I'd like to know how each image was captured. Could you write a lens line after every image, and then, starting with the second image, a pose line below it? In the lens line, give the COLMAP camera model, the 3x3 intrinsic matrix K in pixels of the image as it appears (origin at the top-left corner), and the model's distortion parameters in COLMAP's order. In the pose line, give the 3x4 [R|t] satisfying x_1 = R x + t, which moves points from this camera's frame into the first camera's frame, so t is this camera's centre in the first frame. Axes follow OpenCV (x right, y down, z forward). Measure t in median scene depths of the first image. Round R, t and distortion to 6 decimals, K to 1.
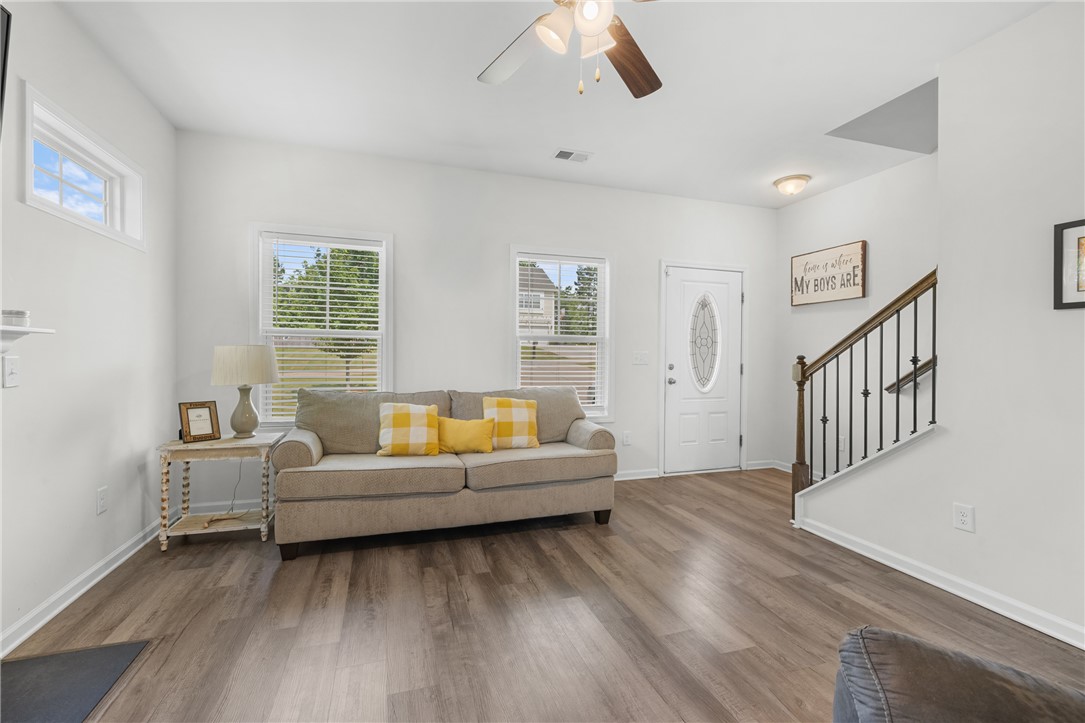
lens RADIAL K [[466.4, 0, 542.5], [0, 466.4, 361.5], [0, 0, 1]] dist [0.000034, 0.000025]
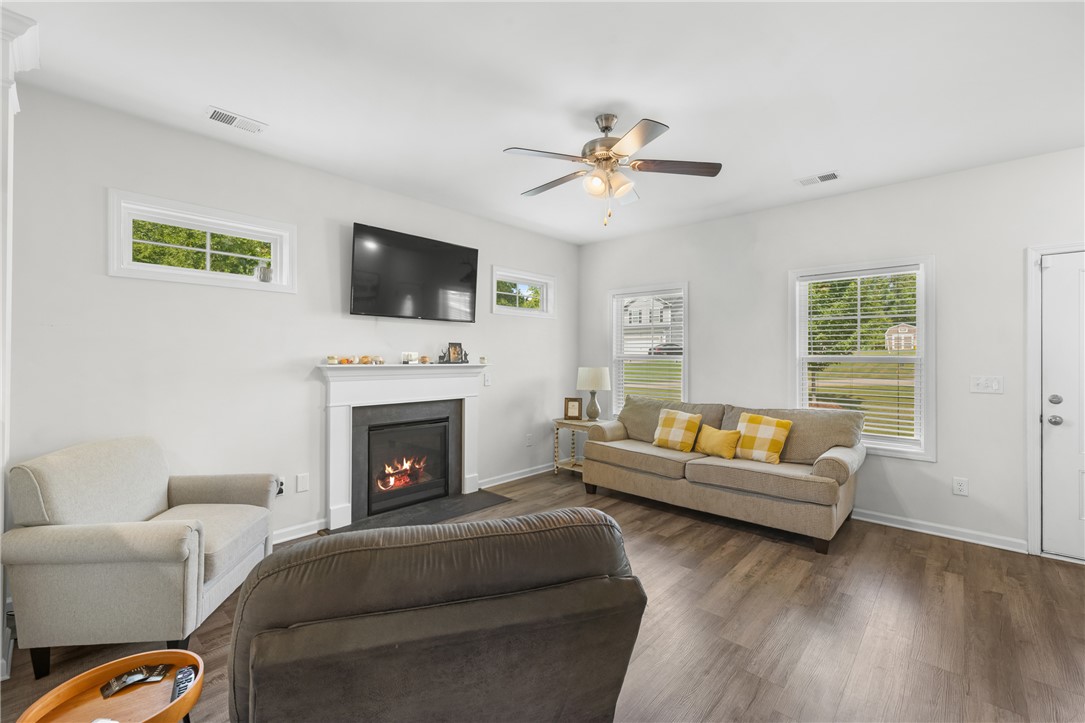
lens RADIAL K [[466.8, 0, 542.5], [0, 466.8, 361.5], [0, 0, 1]] dist [0.010834, 0.000021]
pose [[0.487349, 0.002444, -0.873204, 0.744710], [-0.016418, 0.999845, -0.006365, -0.040172], [0.873053, 0.017439, 0.487314, 0.002383]]
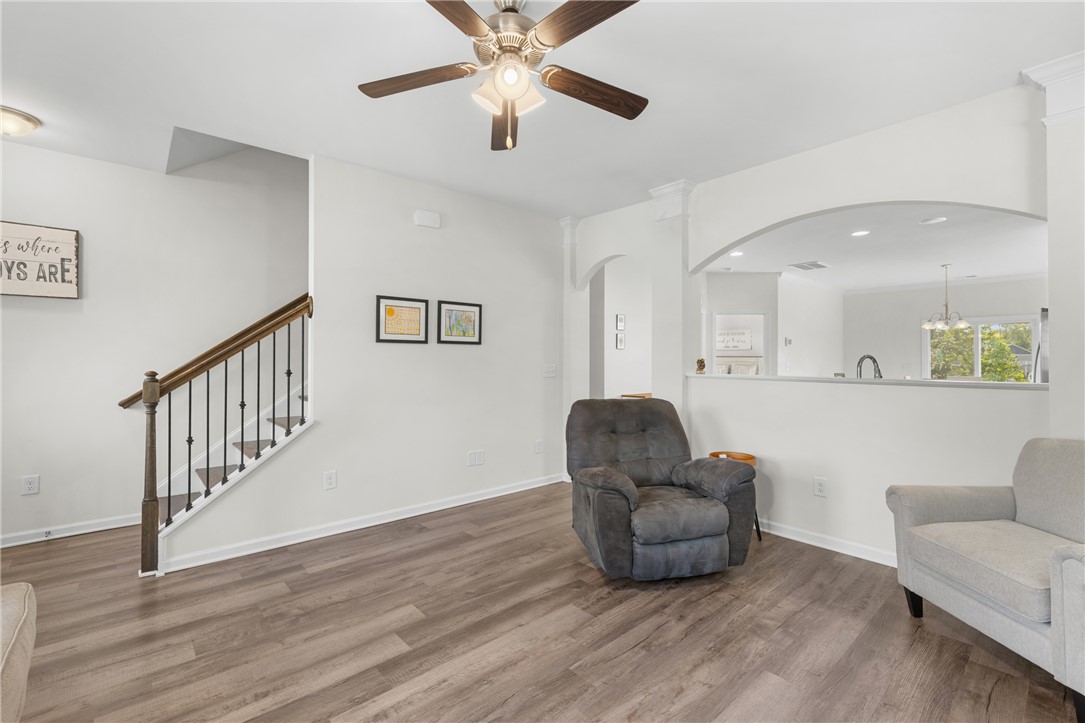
lens RADIAL K [[466.4, 0, 542.5], [0, 466.4, 361.5], [0, 0, 1]] dist [0.000034, 0.000025]
pose [[-0.385190, -0.012785, 0.922749, -0.519842], [0.010449, 0.999780, 0.018214, -0.041242], [-0.922778, 0.016658, -0.384972, 0.715737]]
